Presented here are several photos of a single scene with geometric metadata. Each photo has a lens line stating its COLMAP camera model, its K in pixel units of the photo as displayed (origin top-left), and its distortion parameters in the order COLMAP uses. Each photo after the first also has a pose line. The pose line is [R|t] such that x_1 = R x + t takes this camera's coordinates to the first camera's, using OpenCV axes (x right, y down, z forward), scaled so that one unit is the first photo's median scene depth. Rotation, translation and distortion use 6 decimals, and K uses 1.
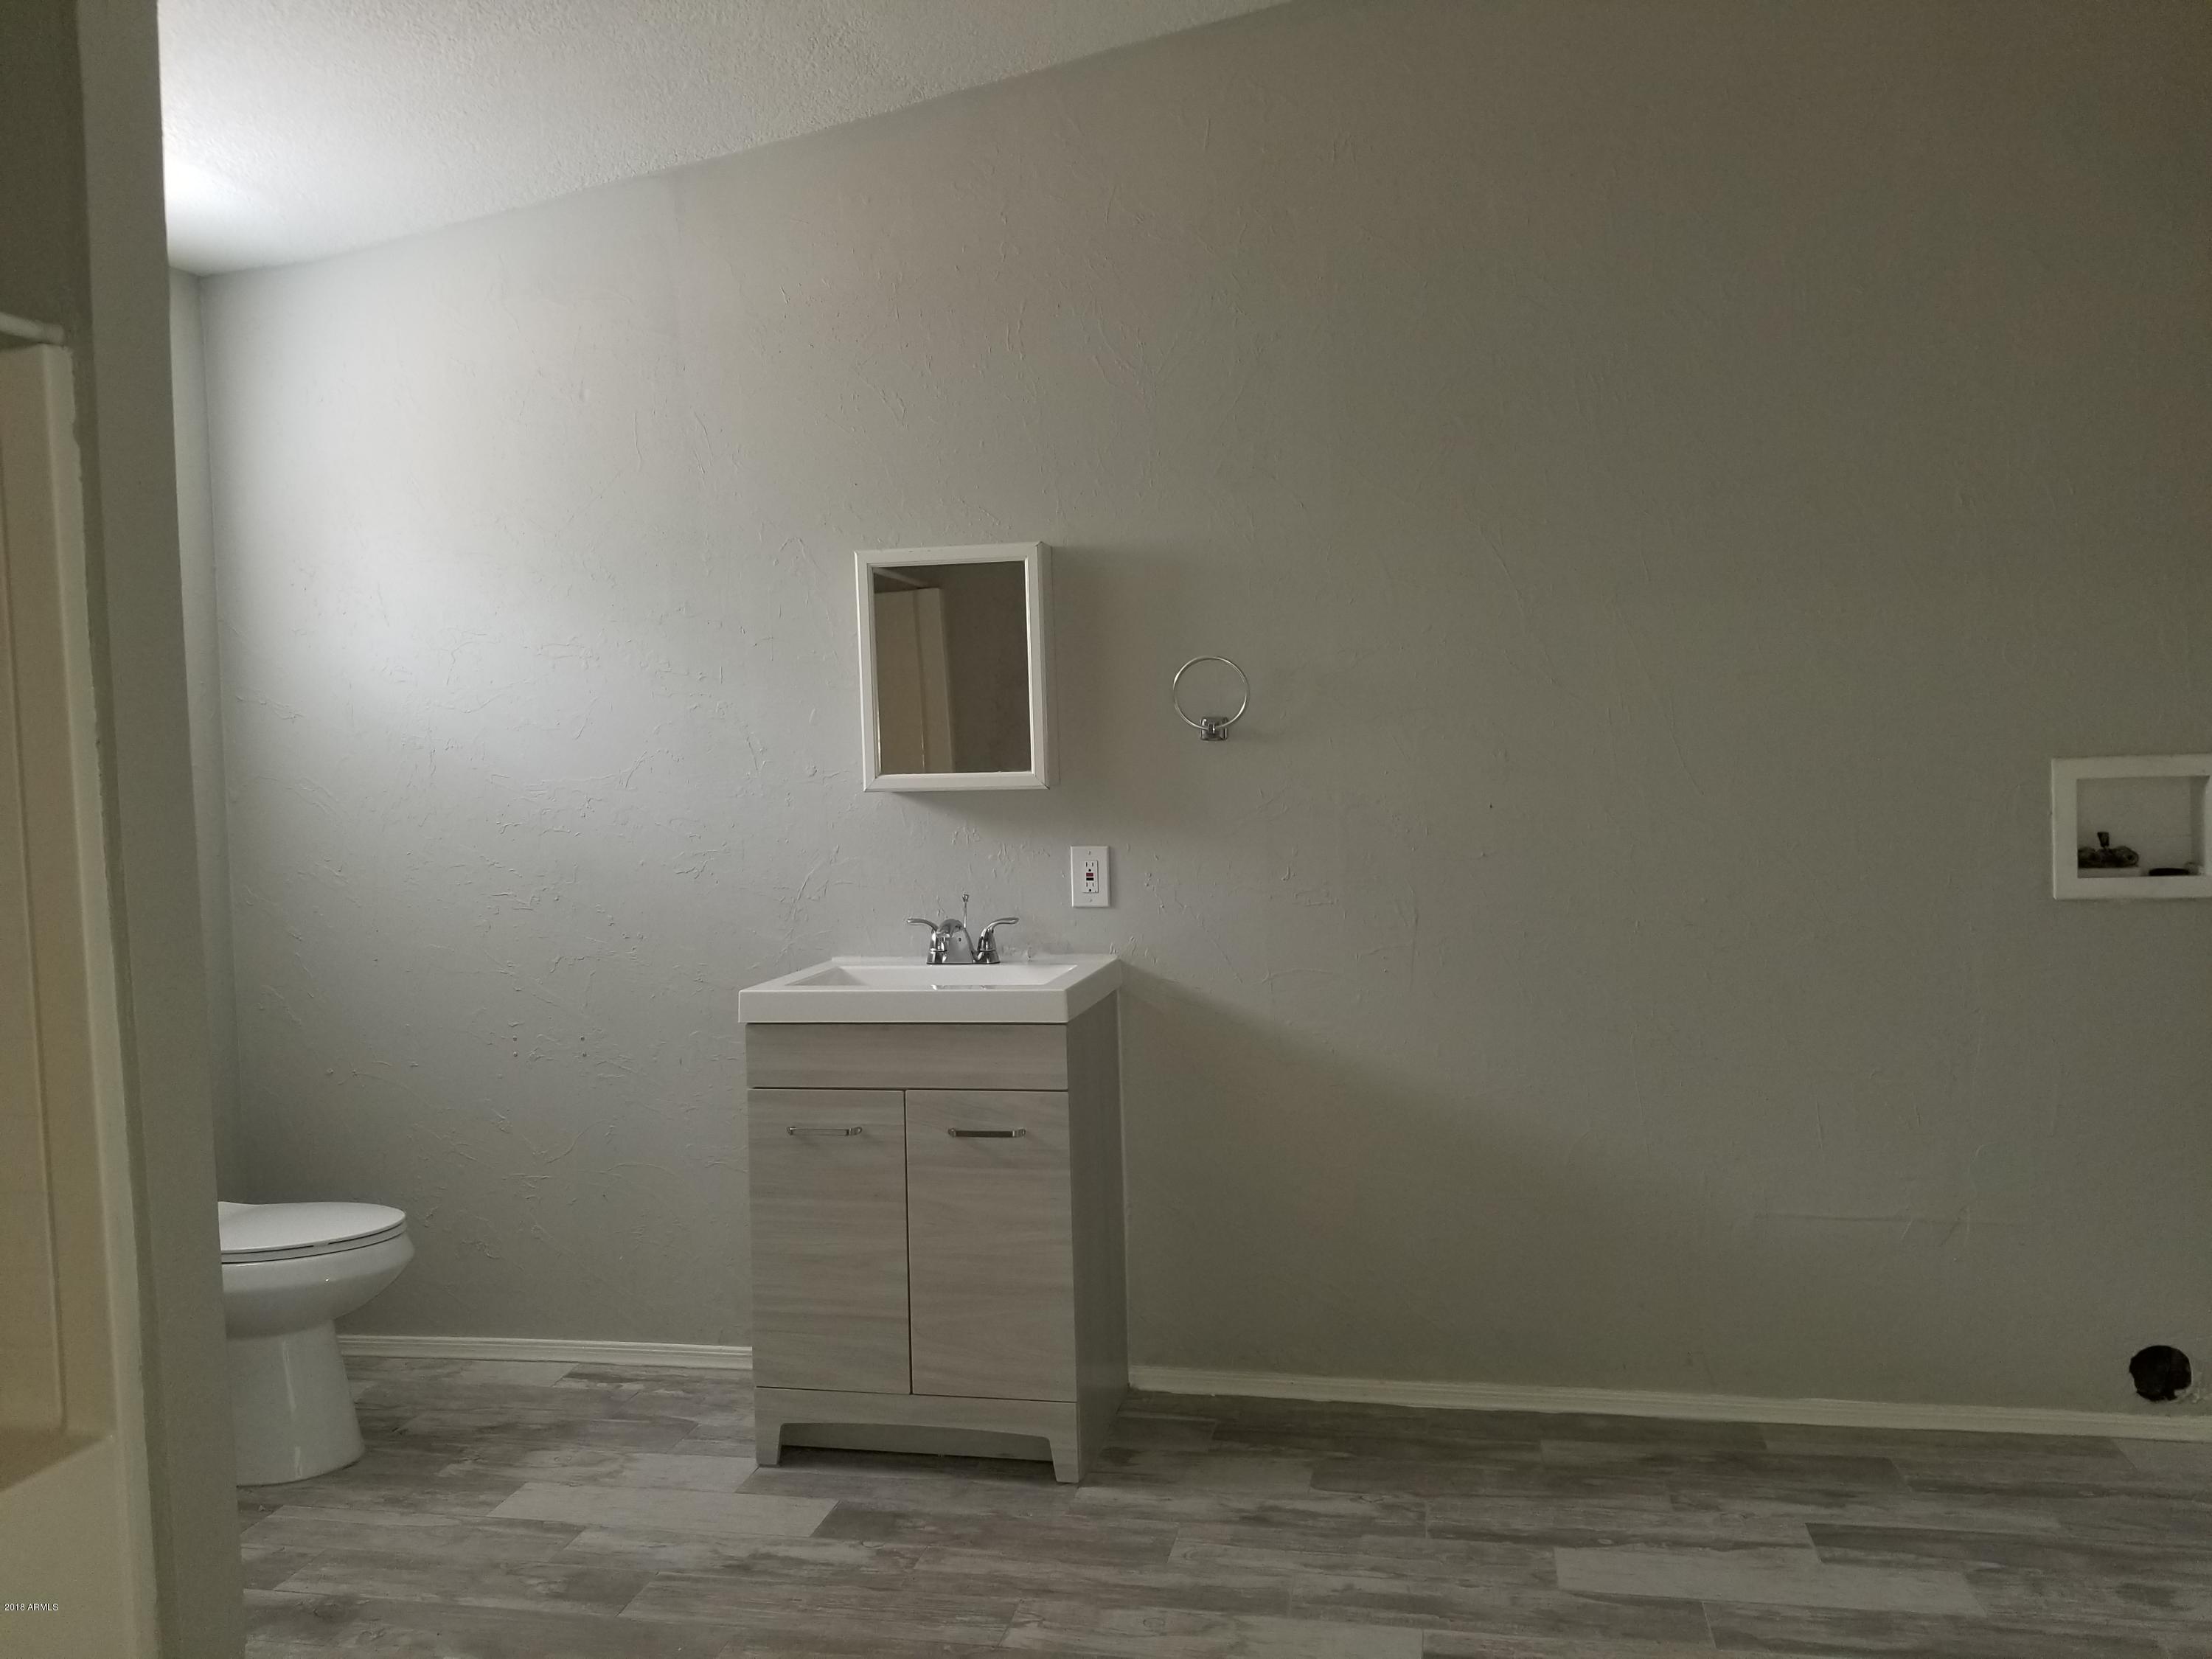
lens RADIAL K [[1866.9, 0, 1117.9], [0, 1866.9, 820.7], [0, 0, 1]] dist [0.087934, -0.143110]
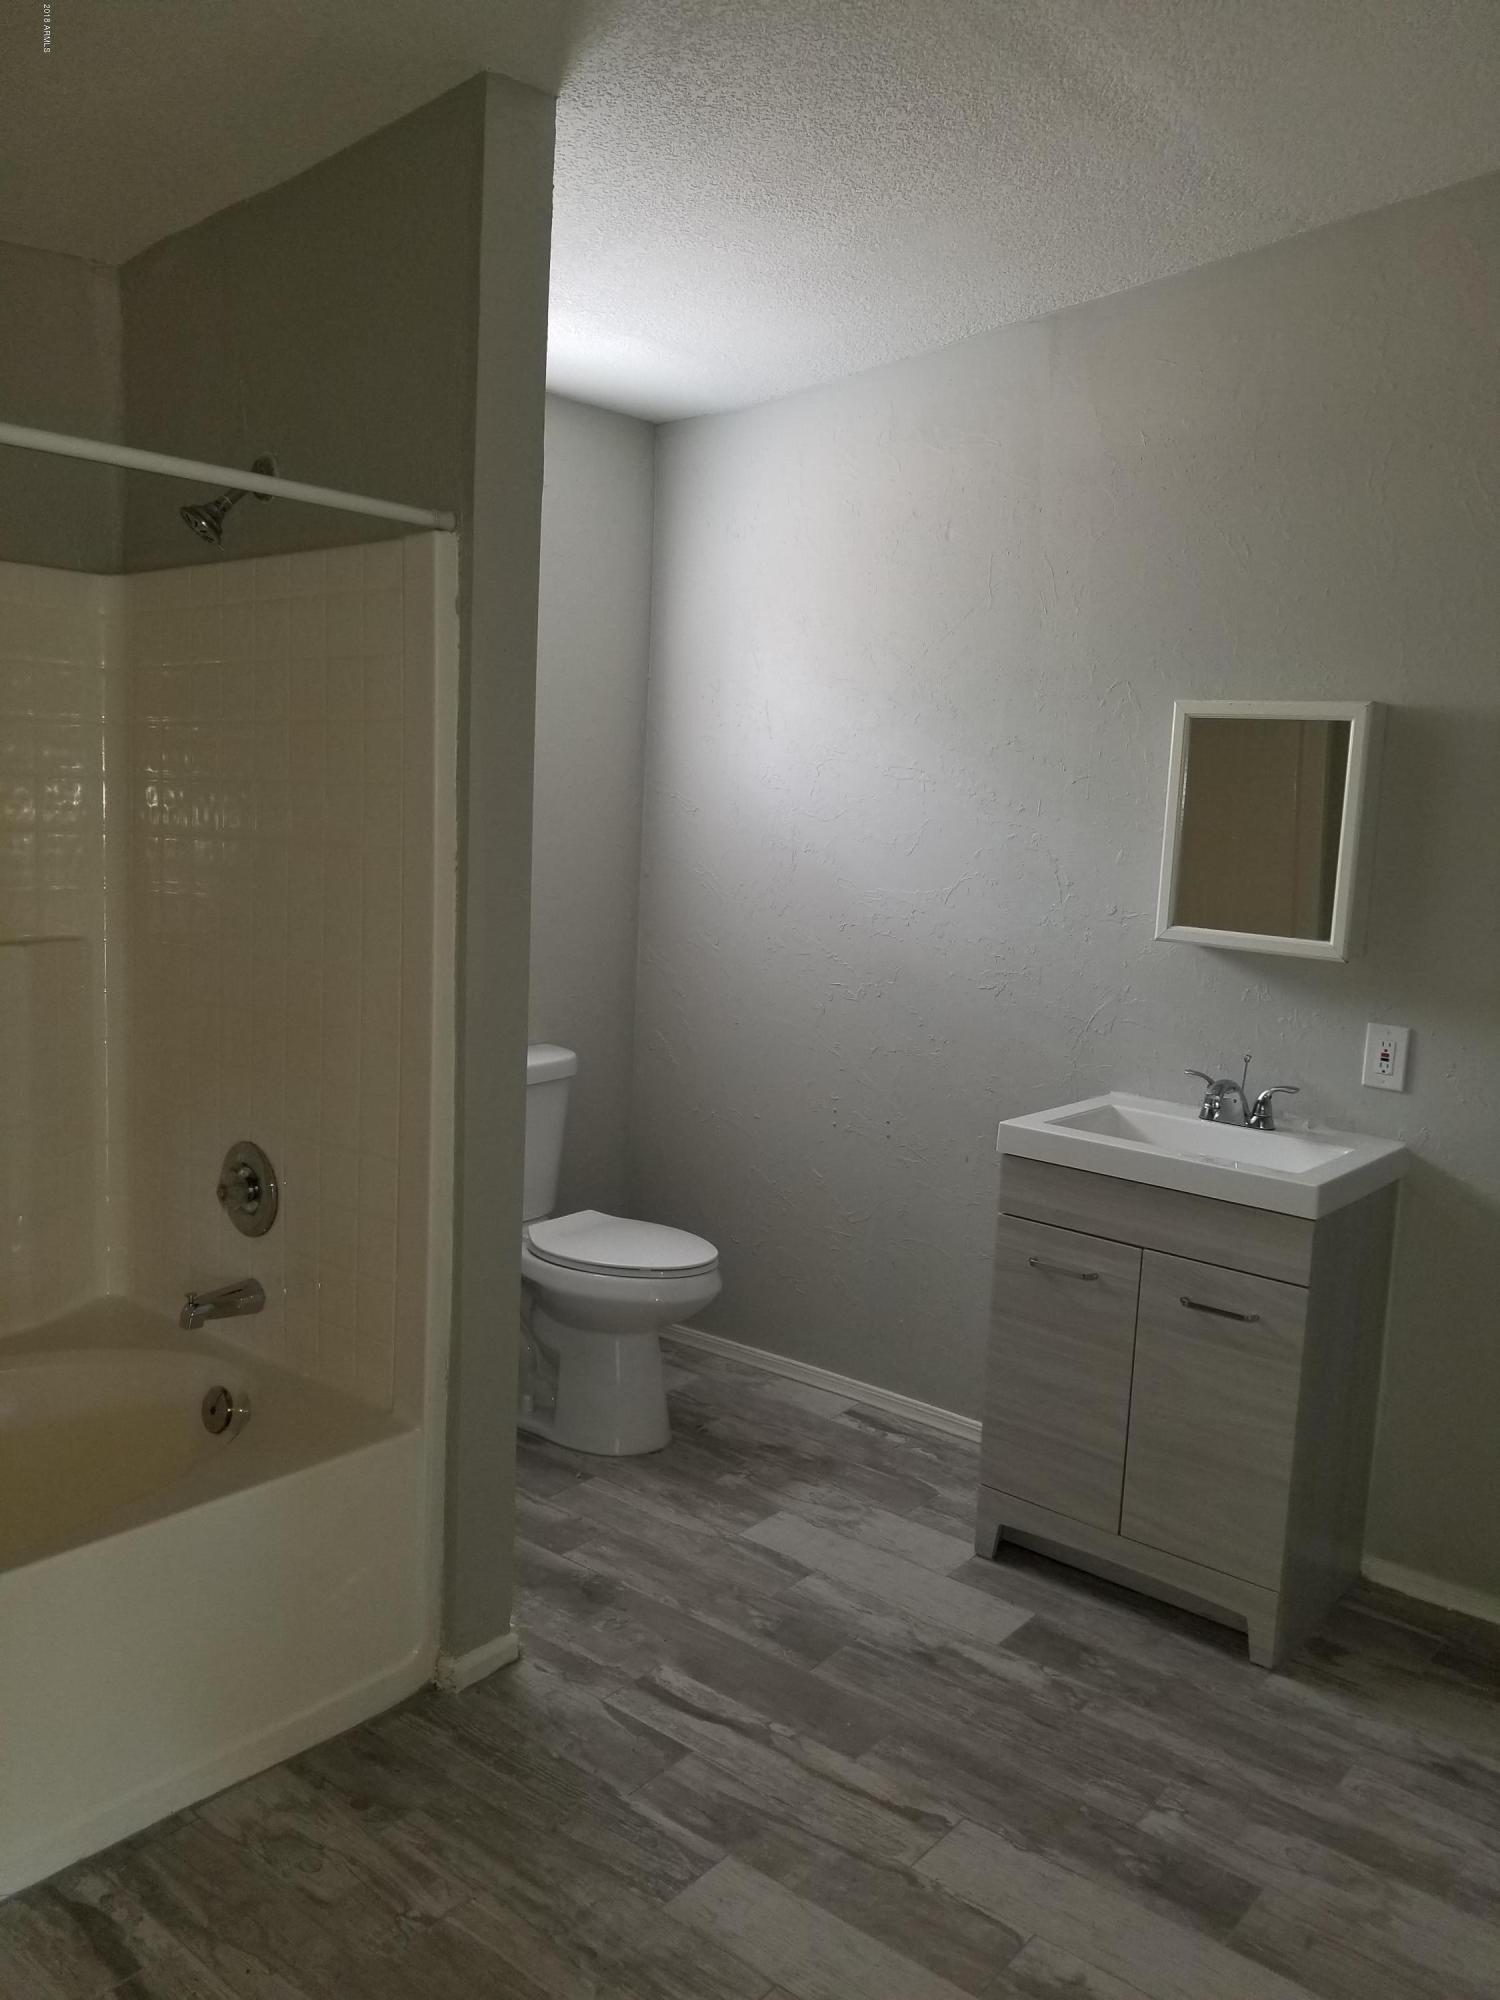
lens RADIAL K [[1688.0, 0, 740.8], [0, 1688.0, 985.7], [0, 0, 1]] dist [0.087934, -0.143110]
pose [[0.889304, 0.133515, -0.437393, 0.074320], [-0.095903, 0.989613, 0.107092, -0.073141], [0.447148, -0.053290, 0.892871, 0.085773]]
